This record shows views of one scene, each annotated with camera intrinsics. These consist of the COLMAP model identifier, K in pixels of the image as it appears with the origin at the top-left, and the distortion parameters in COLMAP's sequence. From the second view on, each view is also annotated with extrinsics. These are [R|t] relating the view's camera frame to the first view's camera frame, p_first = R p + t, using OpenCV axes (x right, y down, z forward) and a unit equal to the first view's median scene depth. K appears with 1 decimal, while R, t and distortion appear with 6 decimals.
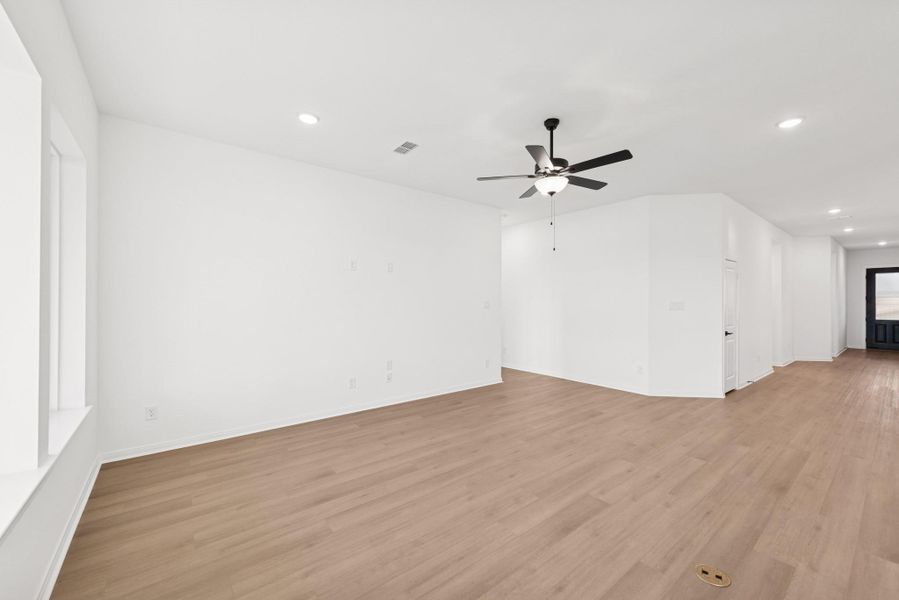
lens RADIAL K [[358.8, 0, 455.7], [0, 358.8, 302.1], [0, 0, 1]] dist [0.008258, -0.000213]
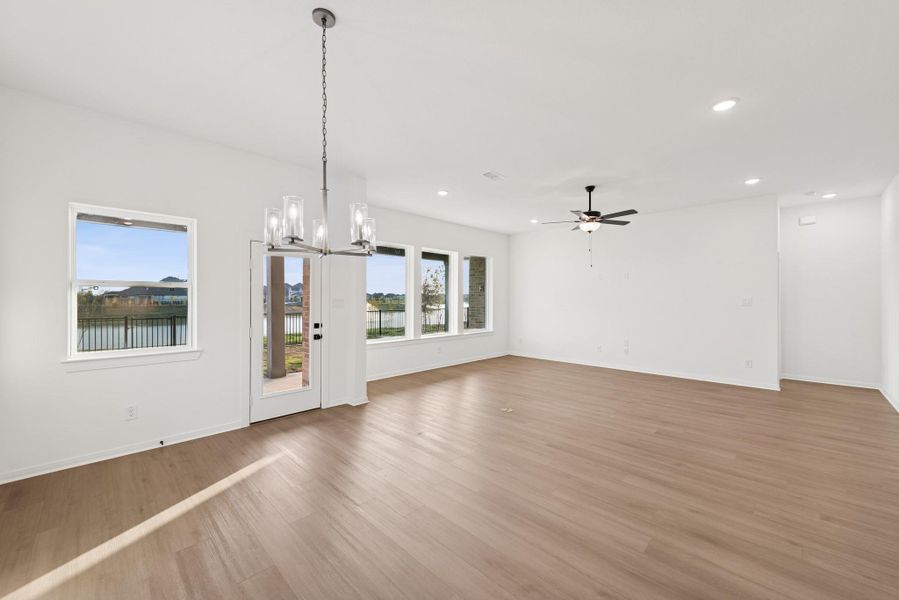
lens RADIAL K [[352.7, 0, 451.7], [0, 352.7, 297.3], [0, 0, 1]] dist [0.008811, -0.000229]
pose [[0.112280, -0.008391, -0.993641, 1.506030], [-0.000652, 0.999964, -0.008518, 0.004879], [0.993676, 0.001604, 0.112270, 0.174691]]
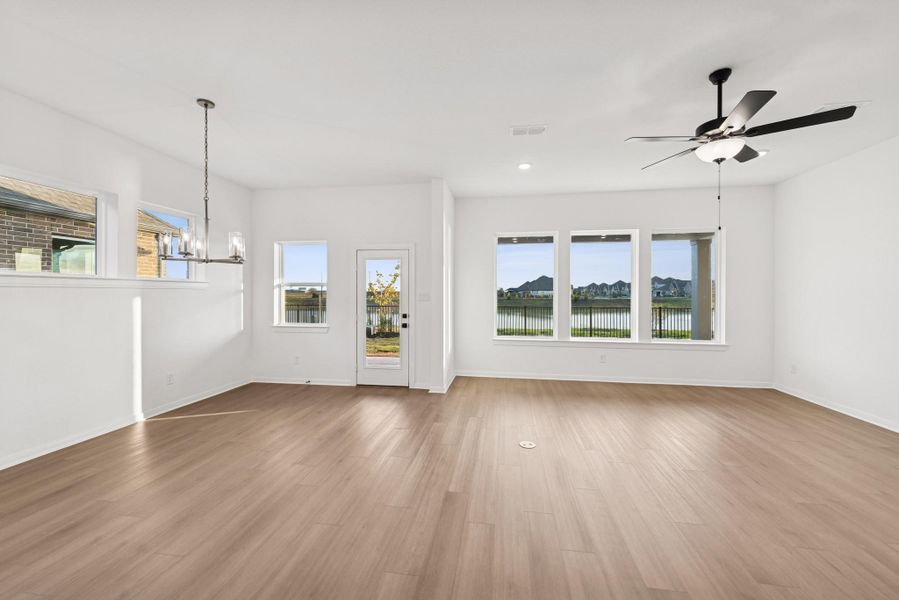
lens RADIAL K [[355.7, 0, 451.3], [0, 355.7, 293.8], [0, 0, 1]] dist [0.007497, -0.000320]
pose [[-0.740760, -0.003330, -0.671762, 1.078517], [-0.004481, 0.999990, -0.000016, 0.002112], [0.671755, 0.002998, -0.740767, 1.016410]]
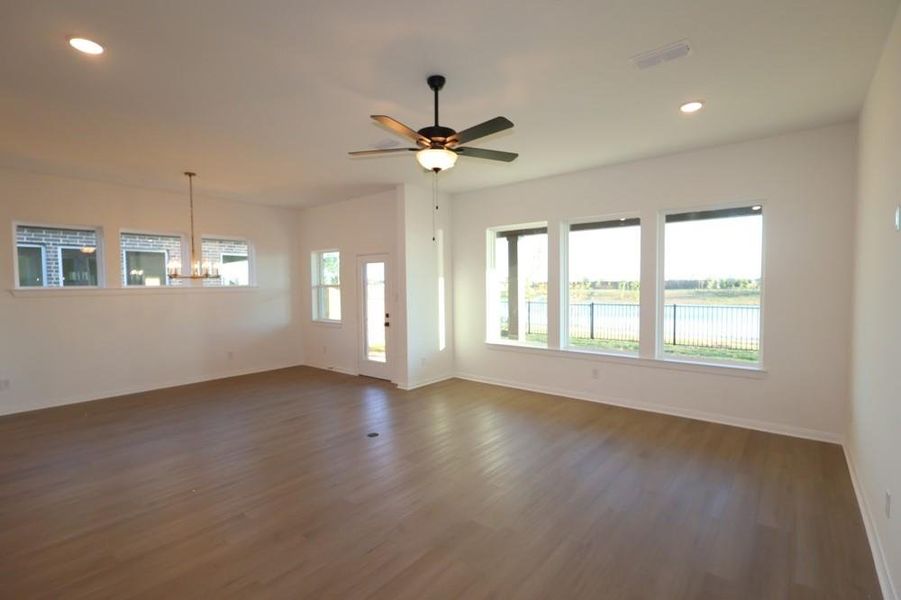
lens RADIAL K [[421.3, 0, 450.4], [0, 421.3, 302.4], [0, 0, 1]] dist [-0.002283, 0.000213]
pose [[-0.980169, 0.015572, -0.197552, 0.364537], [0.007546, 0.999118, 0.041316, -0.037881], [0.198021, 0.039006, -0.979421, 1.654434]]
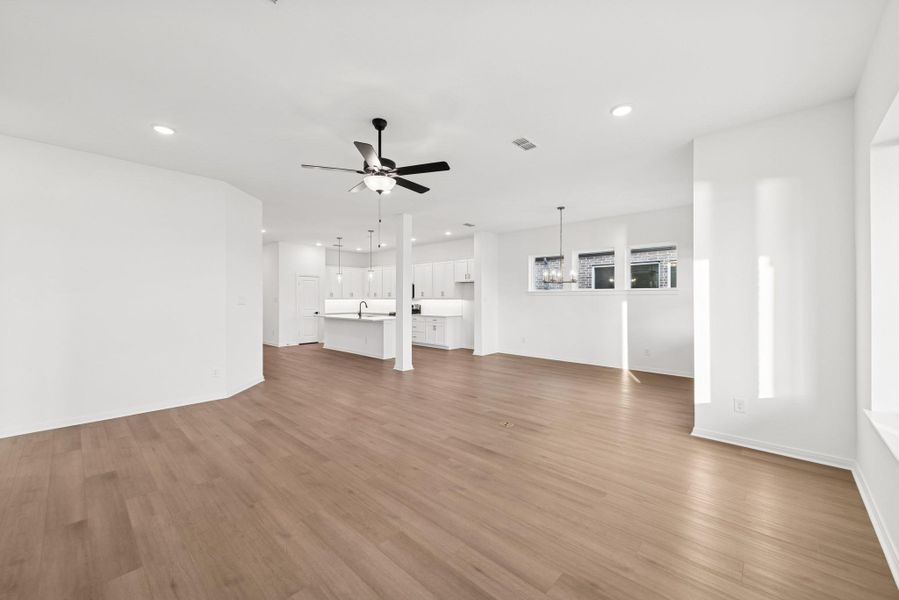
lens RADIAL K [[352.7, 0, 451.7], [0, 352.7, 297.3], [0, 0, 1]] dist [0.008811, -0.000229]
pose [[-0.141017, -0.001265, 0.990006, -0.652016], [0.000466, 0.999999, 0.001344, -0.001728], [-0.990007, 0.000651, -0.141016, 0.798626]]
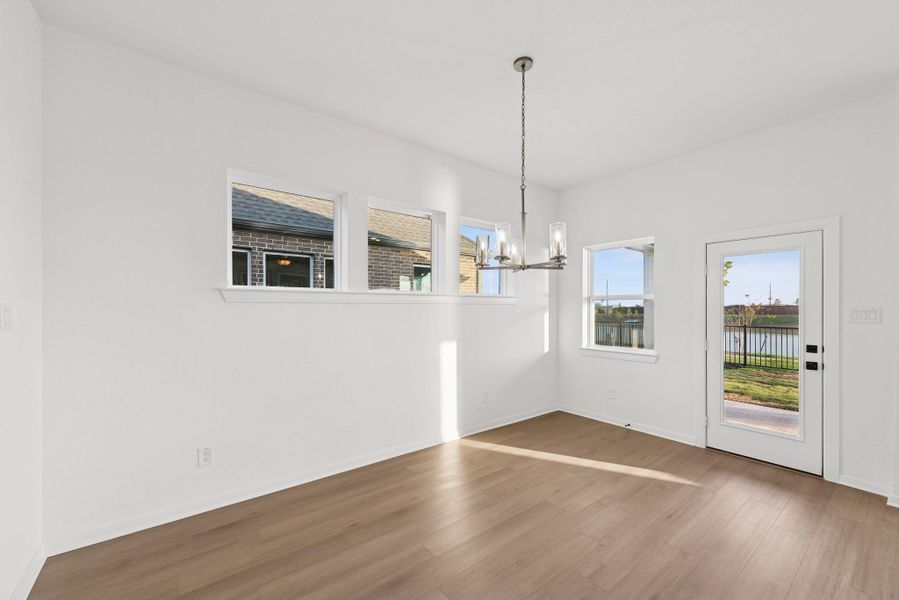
lens RADIAL K [[356.6, 0, 450.9], [0, 356.6, 308.3], [0, 0, 1]] dist [0.006925, -0.000151]
pose [[-0.999734, -0.003378, 0.022798, 1.058485], [-0.003374, 0.999994, 0.000225, 0.002362], [-0.022799, 0.000148, -0.999740, 0.673430]]
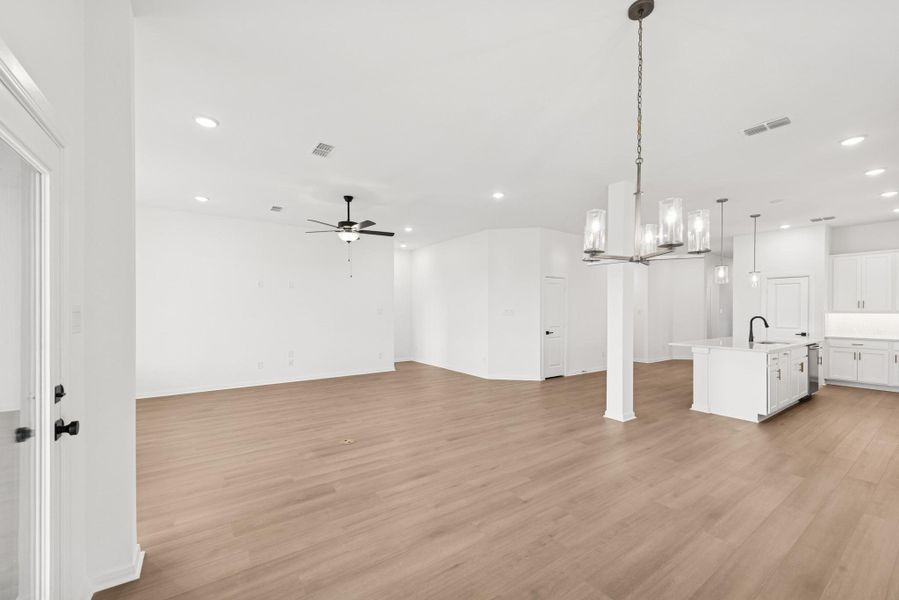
lens RADIAL K [[358.9, 0, 455.2], [0, 358.9, 313.0], [0, 0, 1]] dist [0.012267, 0.000047]
pose [[0.998175, -0.000492, -0.060386, 0.713493], [0.001067, 0.999954, 0.009488, 0.001431], [0.060379, -0.009535, 0.998130, -0.494688]]
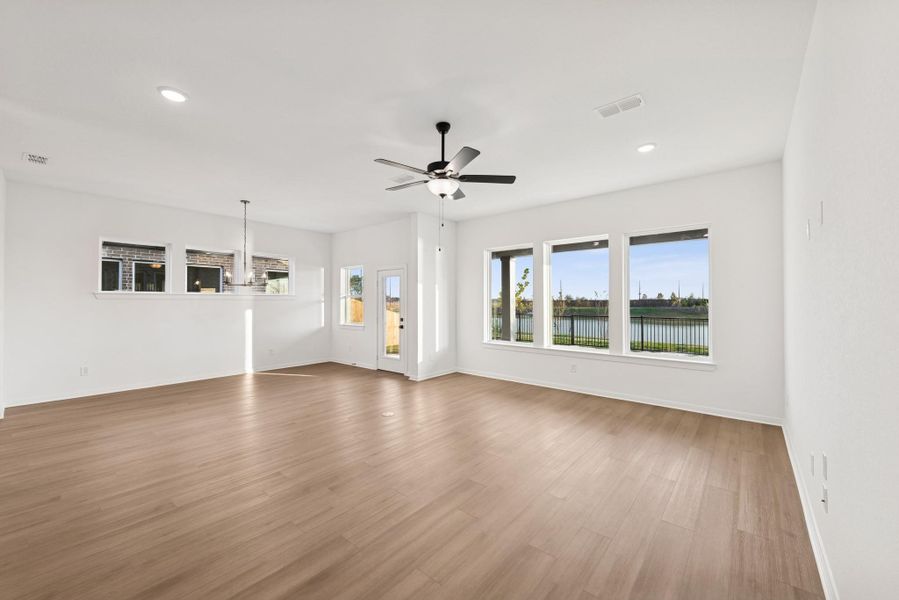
lens RADIAL K [[352.7, 0, 451.7], [0, 352.7, 297.3], [0, 0, 1]] dist [0.008811, -0.000229]
pose [[-0.982007, -0.005357, -0.188767, 0.365815], [-0.002744, 0.999897, -0.014101, 0.000628], [0.188823, -0.013329, -0.981921, 1.688462]]
